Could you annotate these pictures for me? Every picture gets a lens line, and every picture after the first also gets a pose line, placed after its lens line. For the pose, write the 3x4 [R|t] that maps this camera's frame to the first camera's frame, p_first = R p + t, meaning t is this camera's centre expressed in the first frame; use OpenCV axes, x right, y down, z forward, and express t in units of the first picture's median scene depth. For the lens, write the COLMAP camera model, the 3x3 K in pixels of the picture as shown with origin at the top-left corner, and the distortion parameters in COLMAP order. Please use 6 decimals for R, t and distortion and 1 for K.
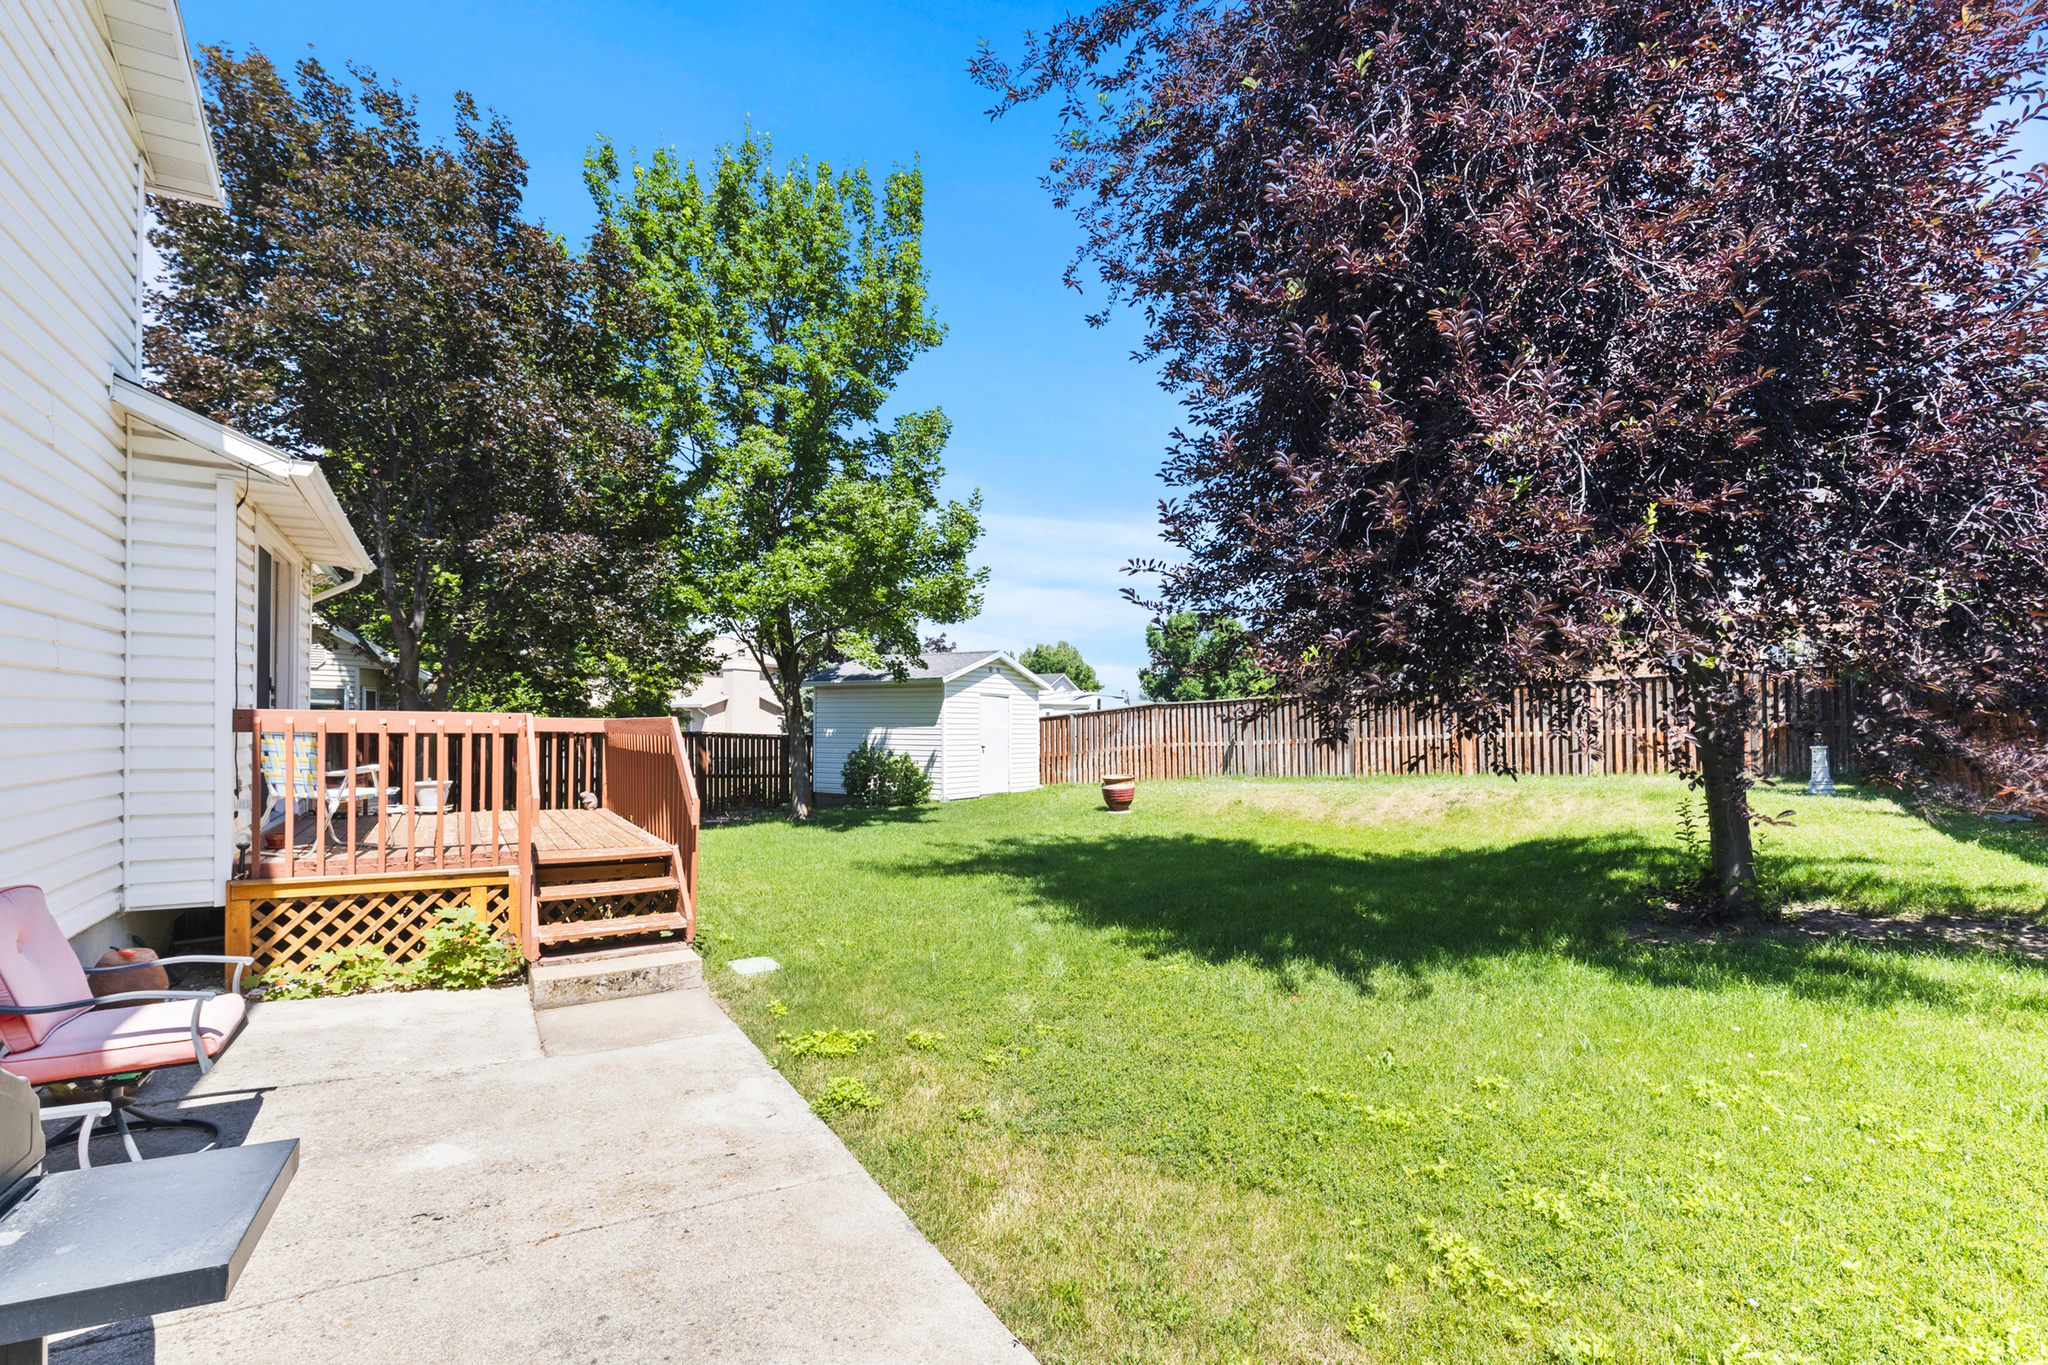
lens RADIAL K [[917.2, 0, 1012.0], [0, 917.2, 685.9], [0, 0, 1]] dist [0.001050, -0.000139]
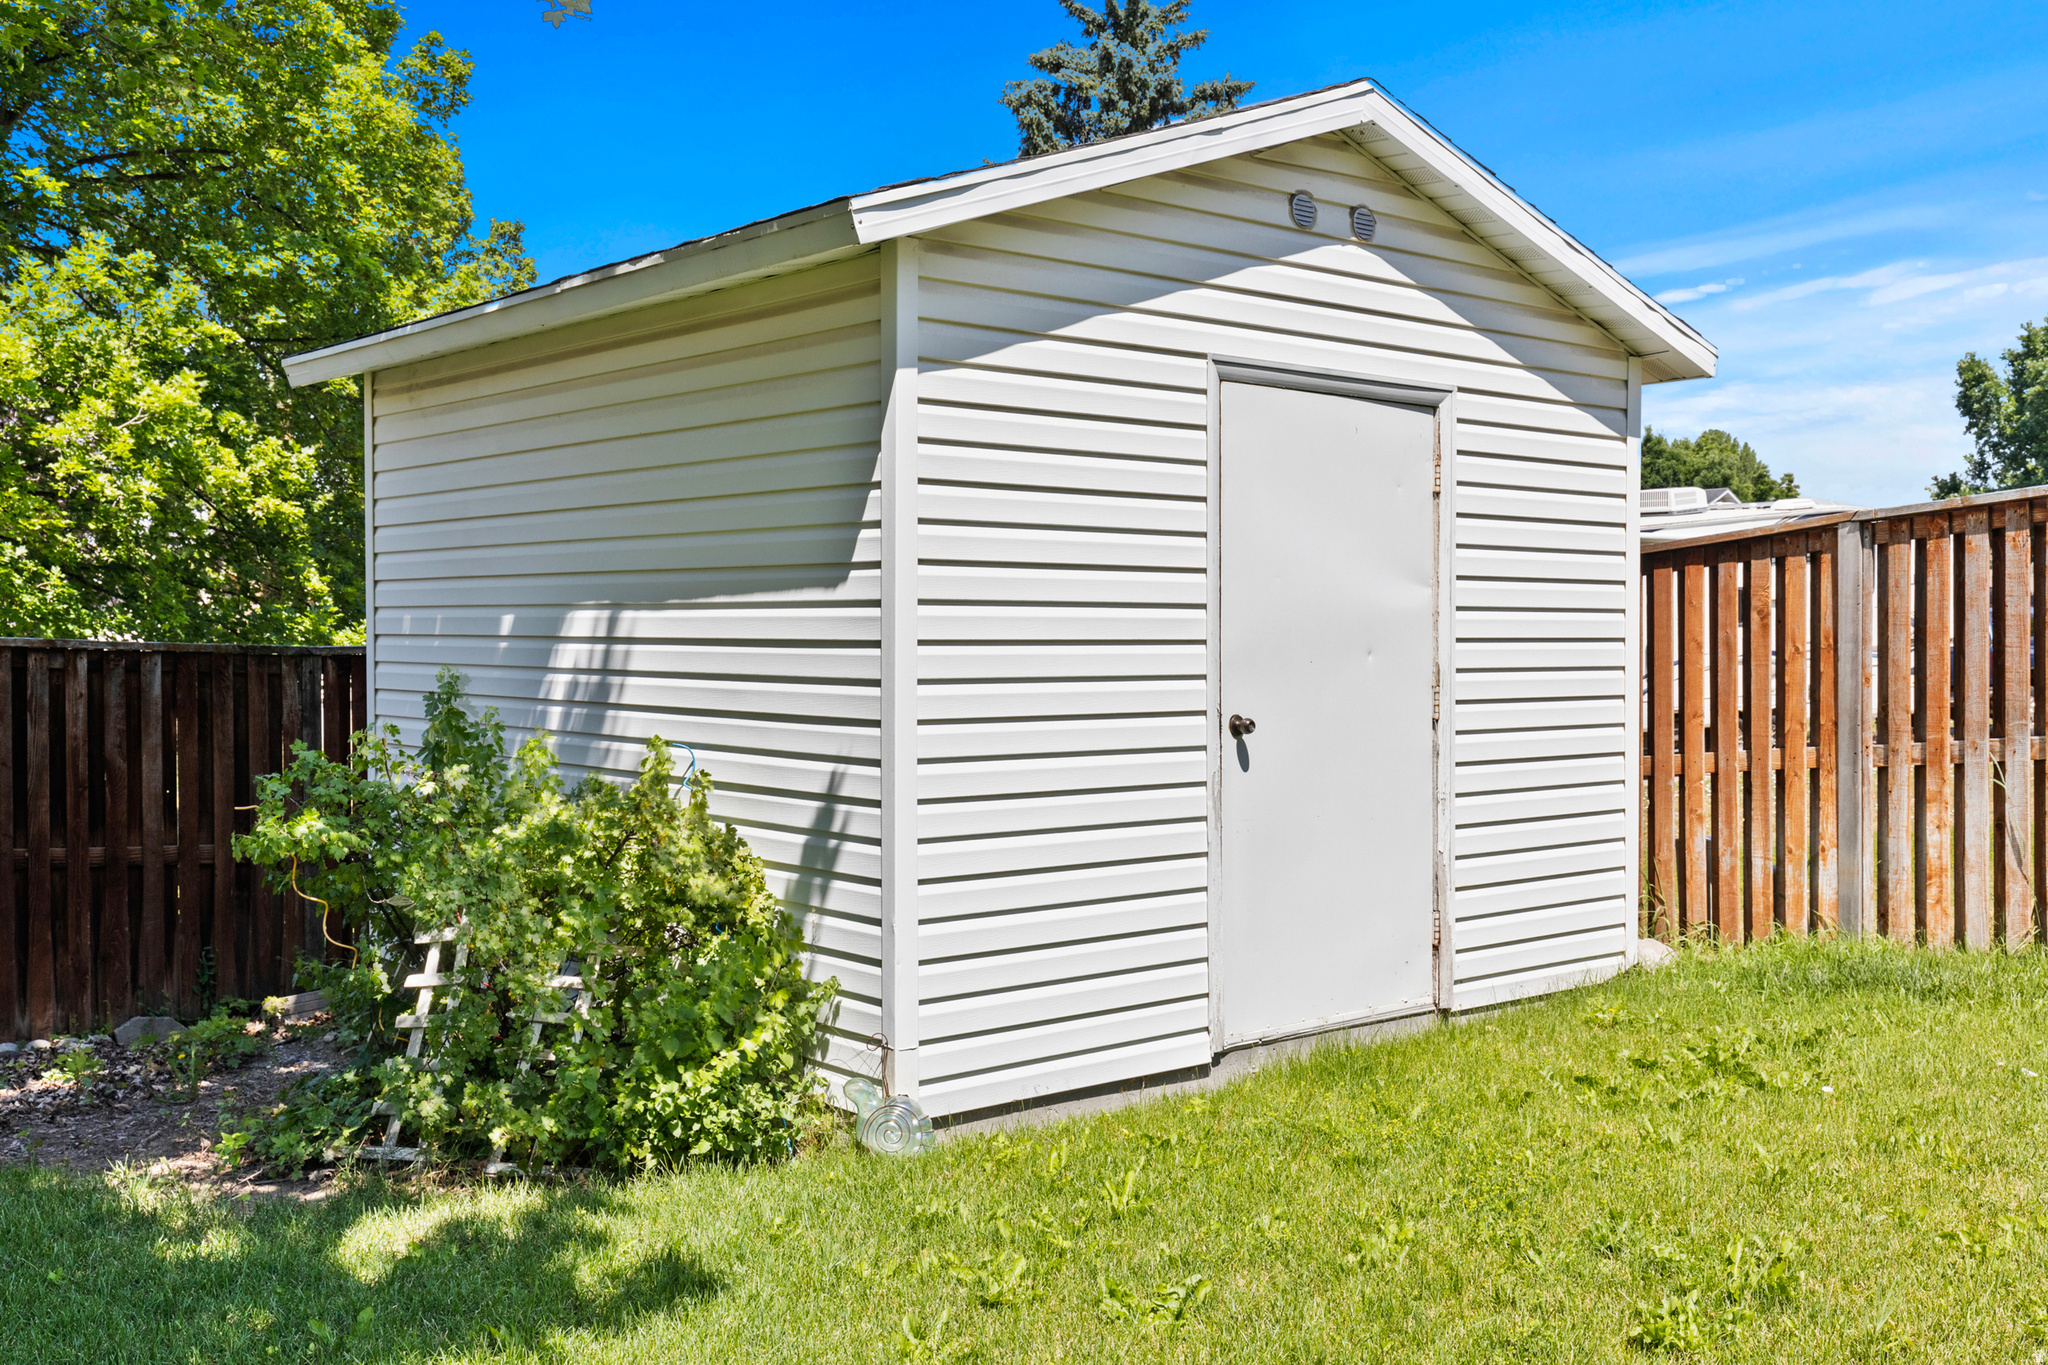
lens RADIAL K [[2002.5, 0, 1024.0], [0, 2002.5, 682.5], [0, 0, 1]] dist [0.000331, 0.000453]
pose [[0.962157, 0.006950, -0.272409, 0.021632], [0.012151, 0.997586, 0.068370, 0.033924], [0.272226, -0.069093, 0.959750, 0.658963]]
